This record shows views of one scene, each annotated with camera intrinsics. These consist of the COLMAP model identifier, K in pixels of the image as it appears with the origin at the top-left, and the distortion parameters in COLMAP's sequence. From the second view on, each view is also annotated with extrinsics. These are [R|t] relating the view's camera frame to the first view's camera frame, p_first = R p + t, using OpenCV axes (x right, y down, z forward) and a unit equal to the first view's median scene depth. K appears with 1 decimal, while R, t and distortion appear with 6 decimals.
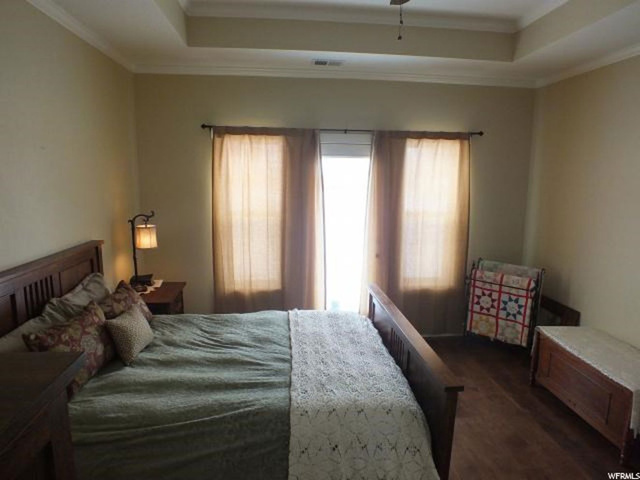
lens RADIAL K [[413.4, 0, 322.1], [0, 413.4, 253.1], [0, 0, 1]] dist [-0.084835, 0.034851]
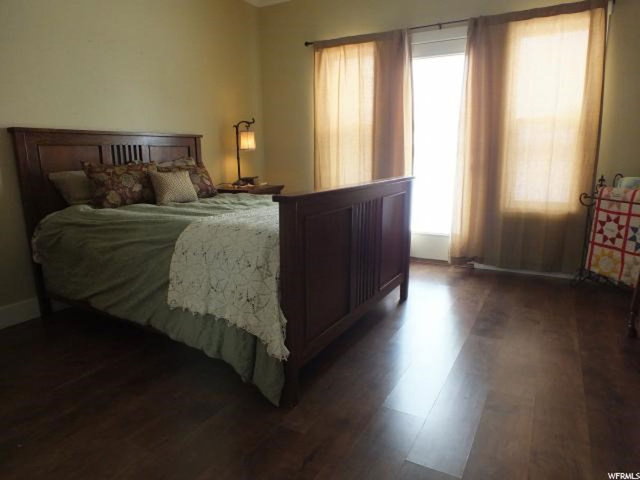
lens RADIAL K [[413.4, 0, 322.1], [0, 413.4, 253.1], [0, 0, 1]] dist [-0.084835, 0.034851]
pose [[0.815412, 0.110176, -0.568300, 0.399395], [-0.086305, 0.993887, 0.068852, 0.160589], [0.572411, -0.007095, 0.819936, 0.115875]]
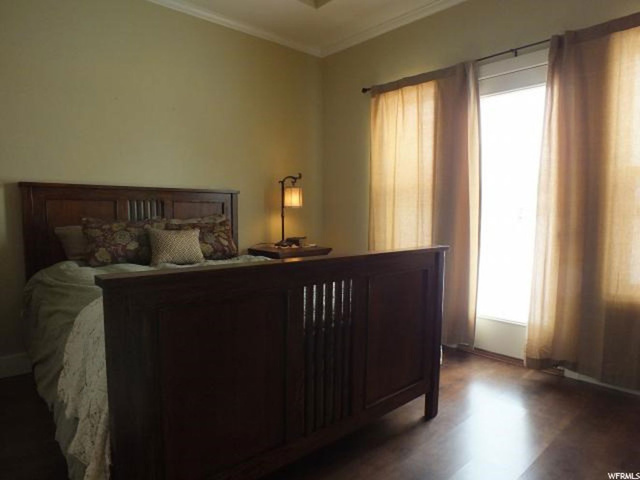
lens RADIAL K [[413.4, 0, 322.1], [0, 413.4, 253.1], [0, 0, 1]] dist [-0.084835, 0.034851]
pose [[0.589302, 0.063322, -0.805428, 0.430989], [-0.147260, 0.988642, -0.030019, 0.109949], [0.794379, 0.136298, 0.591933, 0.370935]]
